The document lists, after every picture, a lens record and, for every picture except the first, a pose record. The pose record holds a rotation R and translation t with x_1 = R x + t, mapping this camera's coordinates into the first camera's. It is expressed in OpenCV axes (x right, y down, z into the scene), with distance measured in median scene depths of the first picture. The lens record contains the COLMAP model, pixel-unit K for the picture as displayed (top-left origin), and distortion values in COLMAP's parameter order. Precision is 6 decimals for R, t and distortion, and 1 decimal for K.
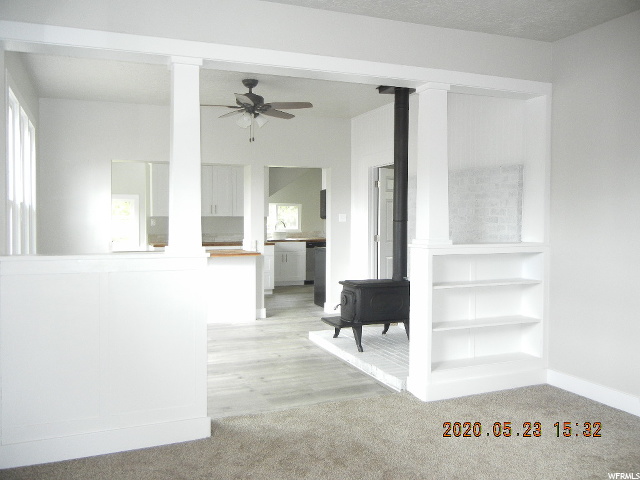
lens RADIAL K [[544.7, 0, 320.0], [0, 544.7, 240.0], [0, 0, 1]] dist [-0.006649, -0.009021]
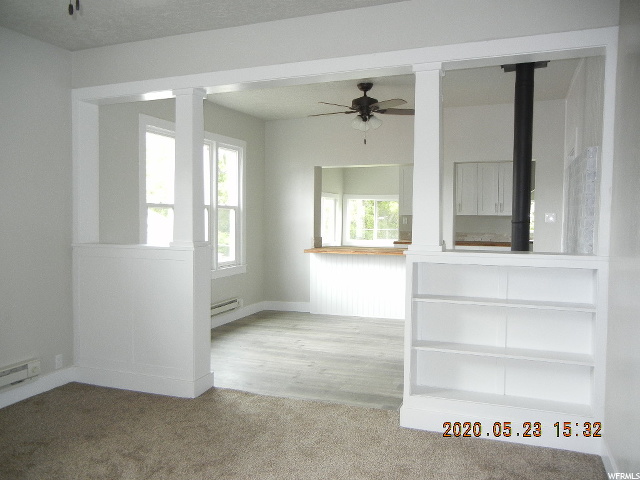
lens RADIAL K [[544.7, 0, 320.0], [0, 544.7, 240.0], [0, 0, 1]] dist [-0.006649, -0.009021]
pose [[0.723266, 0.033163, -0.689773, 0.602617], [-0.029274, 0.999421, 0.017355, -0.016277], [0.689949, 0.007640, 0.723817, 0.224193]]
